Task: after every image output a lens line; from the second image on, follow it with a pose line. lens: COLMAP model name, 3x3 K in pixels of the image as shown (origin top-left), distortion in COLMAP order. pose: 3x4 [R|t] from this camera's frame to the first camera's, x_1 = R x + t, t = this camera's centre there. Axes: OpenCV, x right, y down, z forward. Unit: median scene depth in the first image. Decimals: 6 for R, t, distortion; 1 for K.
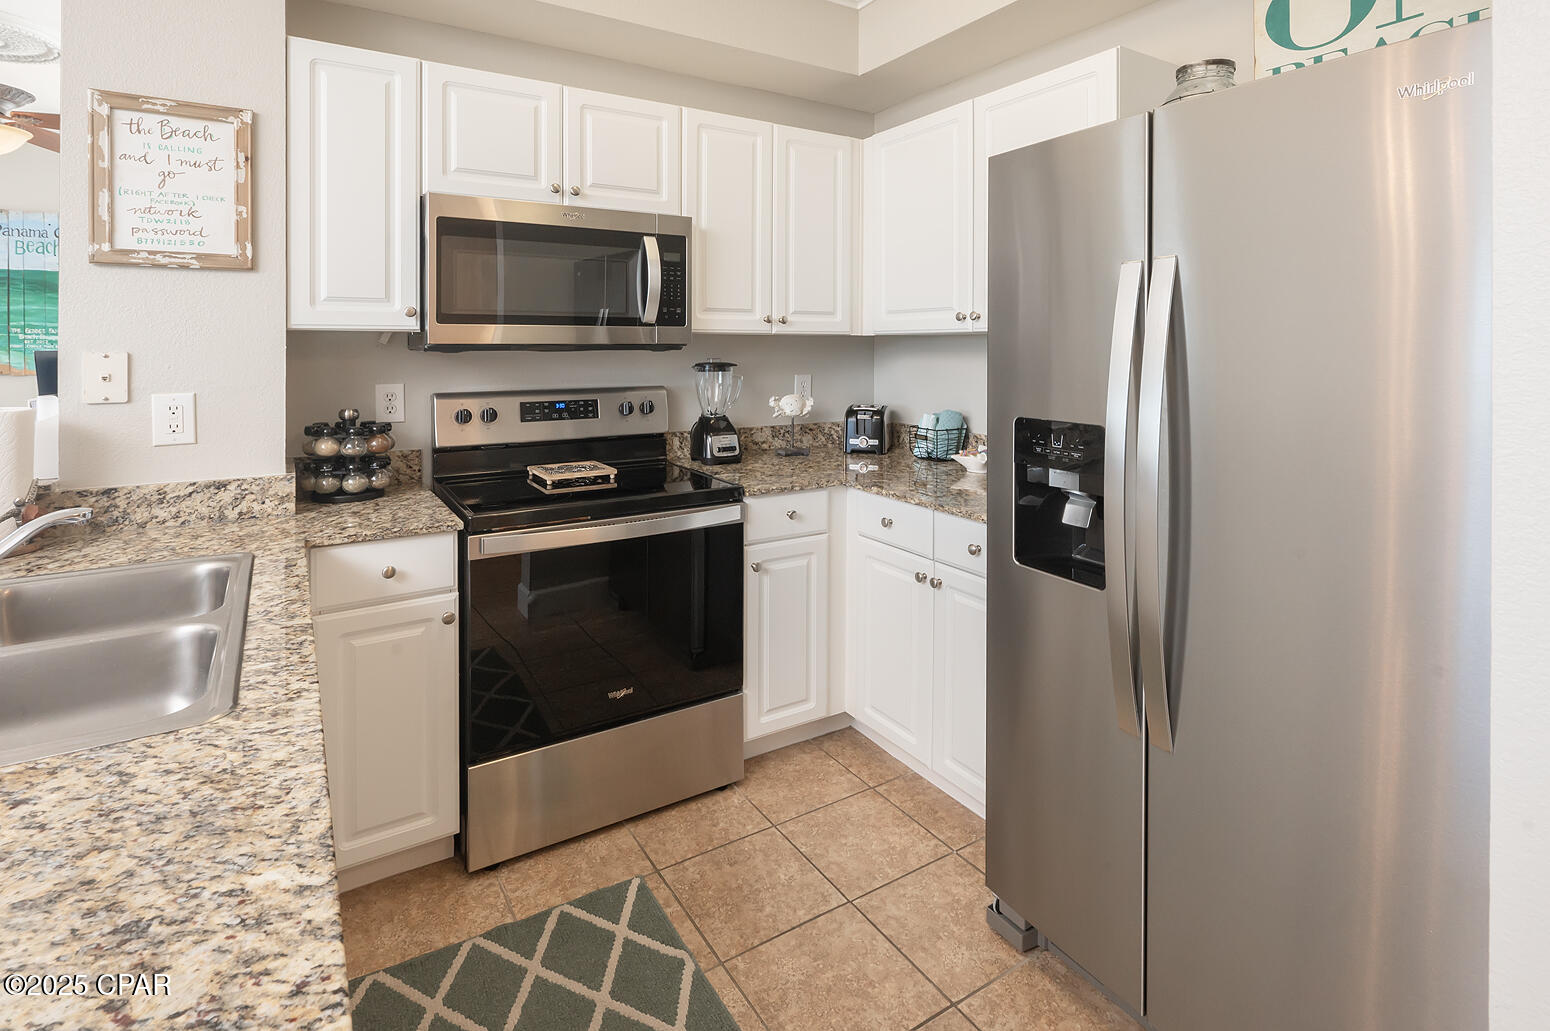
lens RADIAL K [[737.7, 0, 820.5], [0, 737.7, 352.0], [0, 0, 1]] dist [-0.001964, 0.000398]
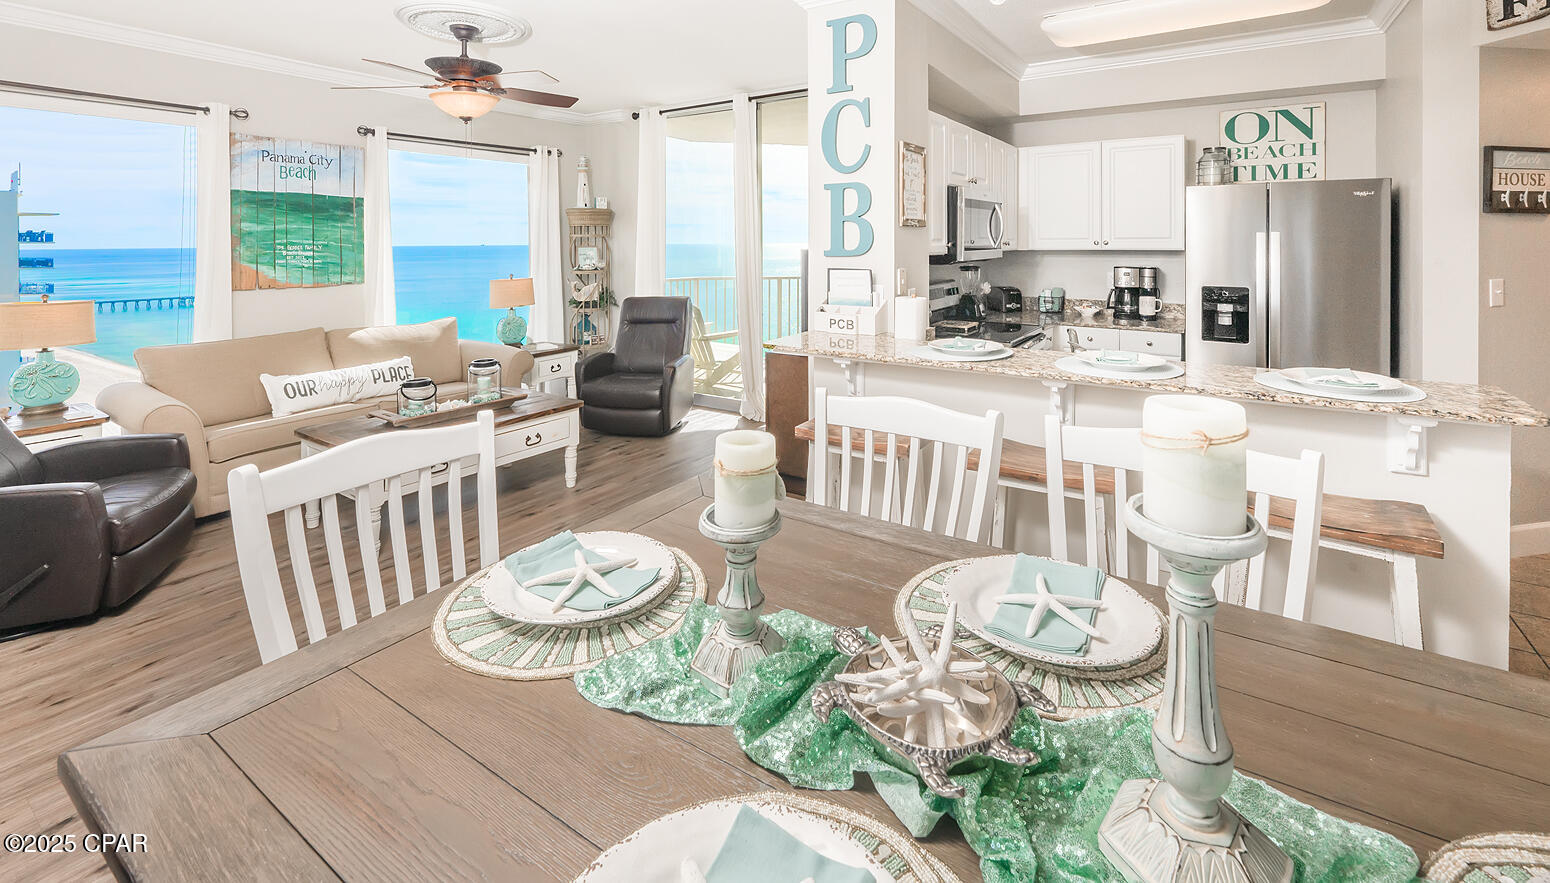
lens RADIAL K [[677.6, 0, 766.1], [0, 677.6, 240.5], [0, 0, 1]] dist [-0.001586, -0.000282]
pose [[0.909750, -0.005041, 0.415127, -1.762405], [0.007210, 0.999967, -0.003658, -0.063428], [-0.415095, 0.006321, 0.909756, -0.462794]]
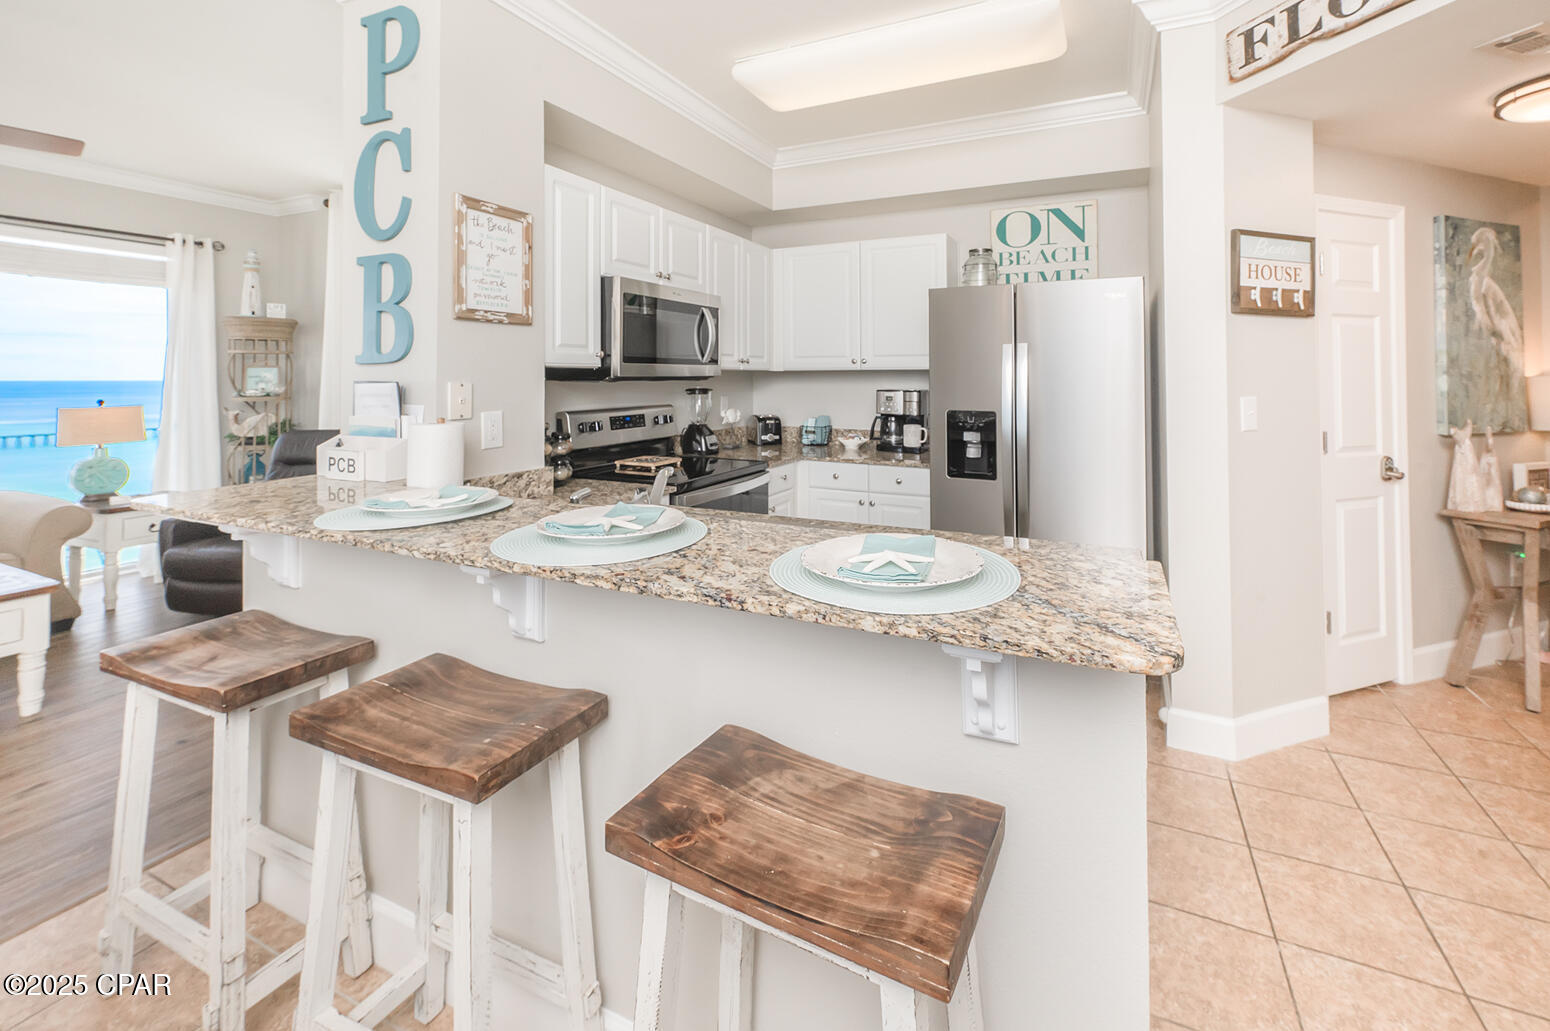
lens RADIAL K [[645.5, 0, 796.7], [0, 645.5, 362.8], [0, 0, 1]] dist [0.001836, 0.000185]
pose [[0.846773, 0.012052, 0.531818, -0.906706], [0.003628, 0.999589, -0.028429, 0.000309], [-0.531943, 0.026002, 0.846381, -0.306200]]
